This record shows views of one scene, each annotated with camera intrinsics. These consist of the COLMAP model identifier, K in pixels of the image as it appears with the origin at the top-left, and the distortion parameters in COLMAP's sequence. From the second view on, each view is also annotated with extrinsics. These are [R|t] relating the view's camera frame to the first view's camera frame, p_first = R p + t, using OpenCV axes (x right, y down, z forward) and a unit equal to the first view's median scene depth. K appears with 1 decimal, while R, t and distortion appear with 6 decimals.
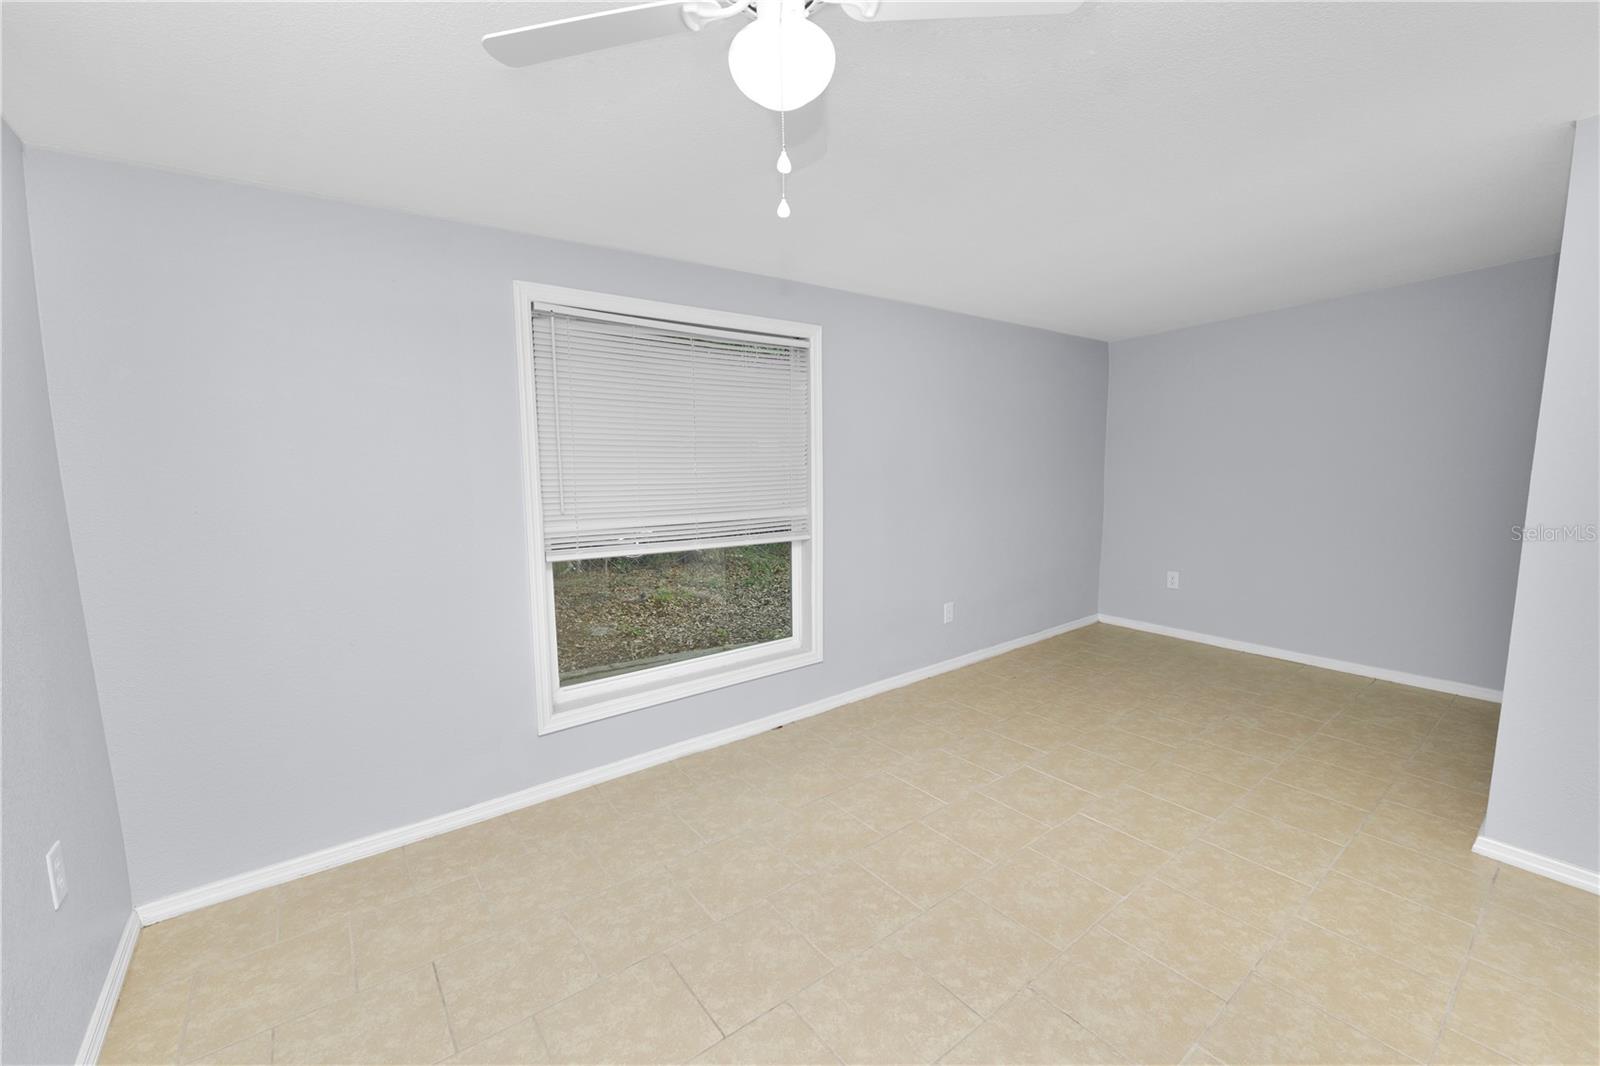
lens RADIAL K [[651.9, 0, 798.3], [0, 651.9, 532.0], [0, 0, 1]] dist [-0.013266, 0.000004]
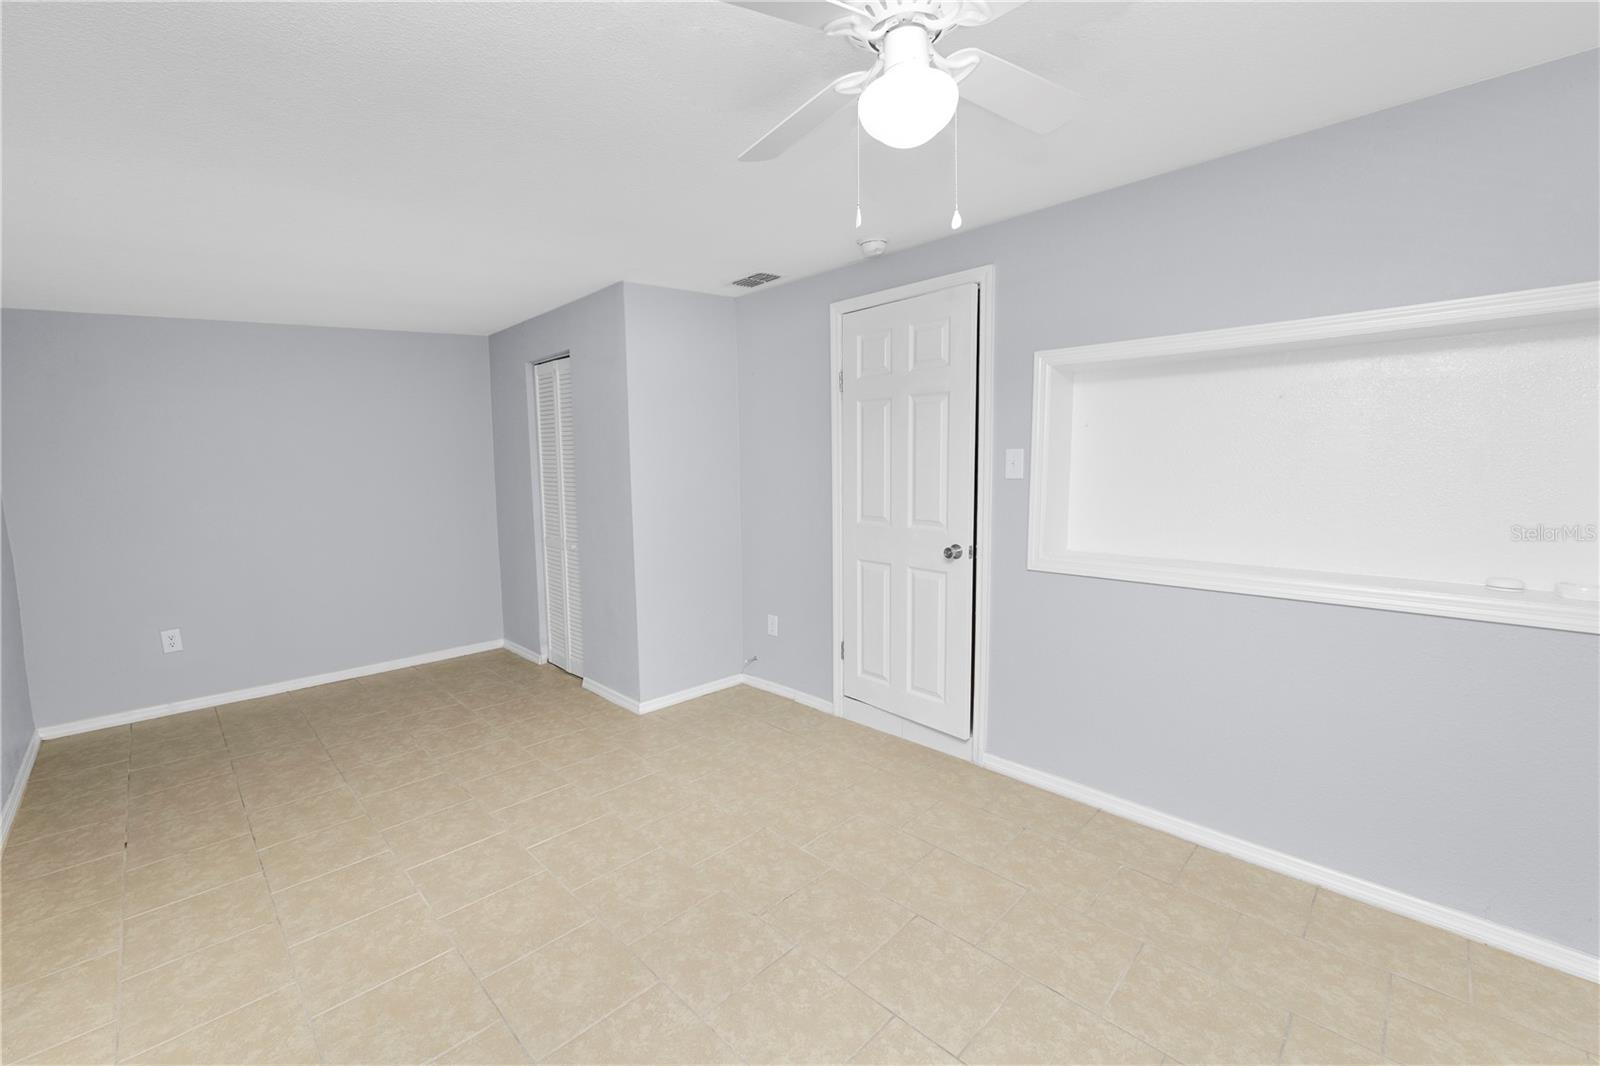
lens RADIAL K [[651.9, 0, 798.3], [0, 651.9, 532.0], [0, 0, 1]] dist [-0.013266, 0.000004]
pose [[-0.133149, -0.096913, 0.986346, -0.383499], [0.132764, 0.984494, 0.114653, -0.061524], [-0.982163, 0.146218, -0.118218, 0.483149]]
